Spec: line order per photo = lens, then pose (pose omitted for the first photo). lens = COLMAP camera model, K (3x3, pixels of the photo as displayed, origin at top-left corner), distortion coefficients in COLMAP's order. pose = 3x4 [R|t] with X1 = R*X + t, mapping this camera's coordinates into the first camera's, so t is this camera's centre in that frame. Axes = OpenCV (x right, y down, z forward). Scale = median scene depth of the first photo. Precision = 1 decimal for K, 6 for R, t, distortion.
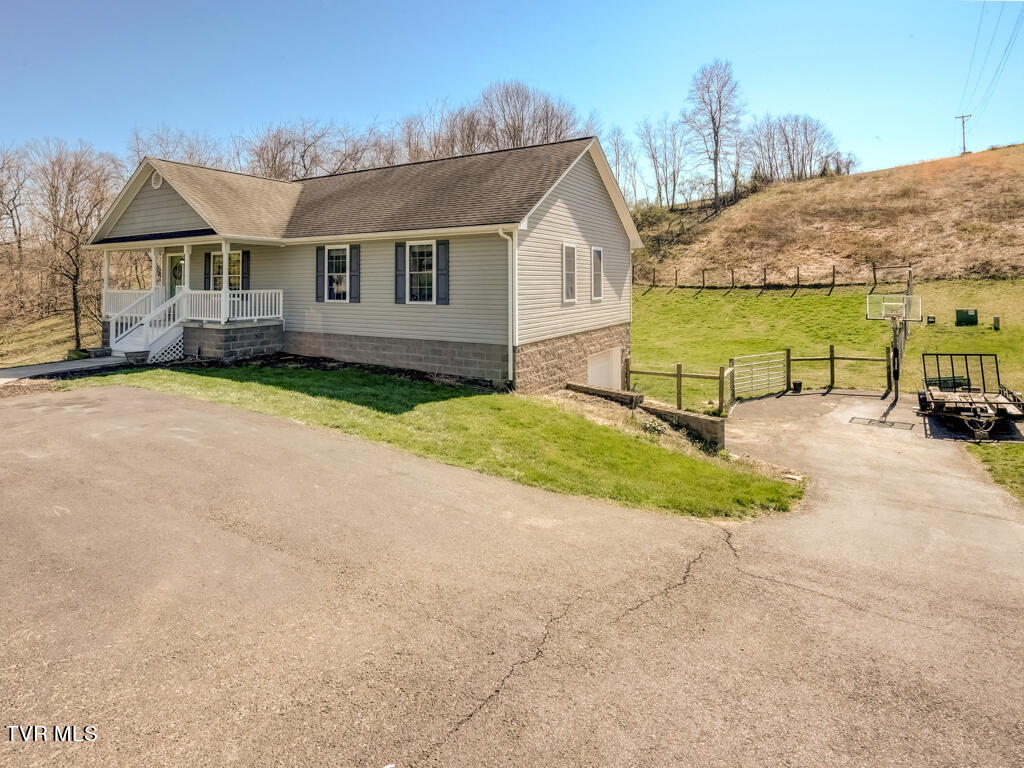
lens RADIAL K [[567.6, 0, 553.4], [0, 567.6, 265.3], [0, 0, 1]] dist [-0.004078, -0.000349]
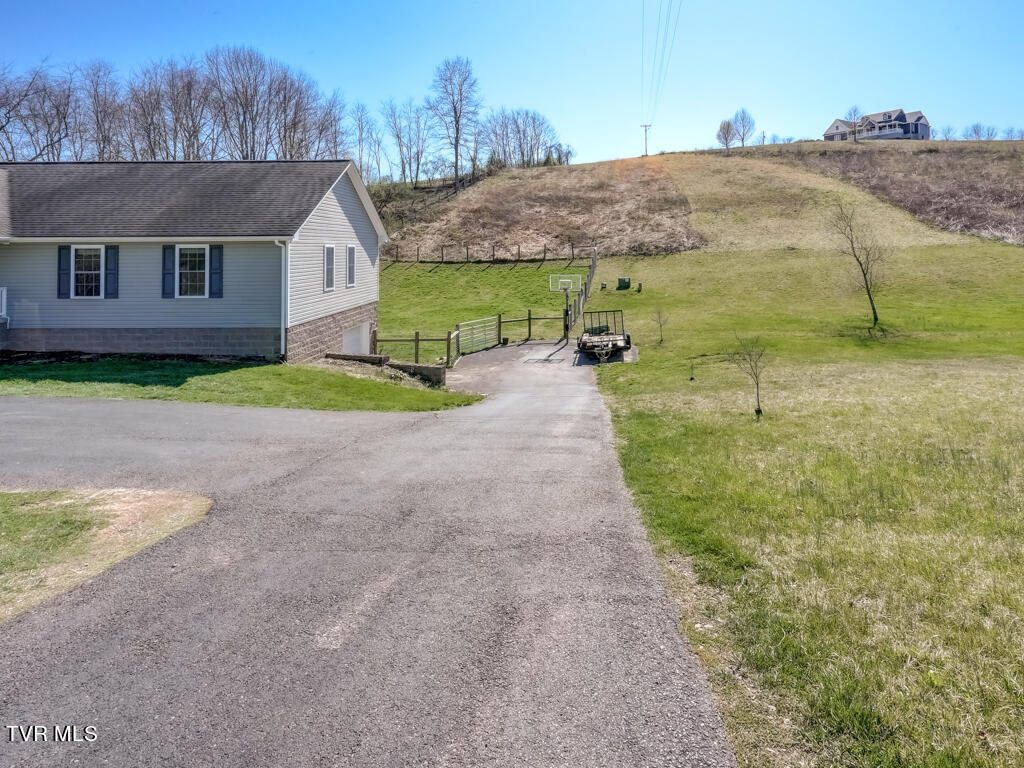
lens RADIAL K [[539.8, 0, 596.1], [0, 539.8, 235.5], [0, 0, 1]] dist [0.000005, 0.000650]
pose [[0.862969, 0.013580, 0.505074, -0.050537], [-0.014768, 0.999890, -0.001652, -0.048101], [-0.505041, -0.006034, 0.863075, -0.264046]]
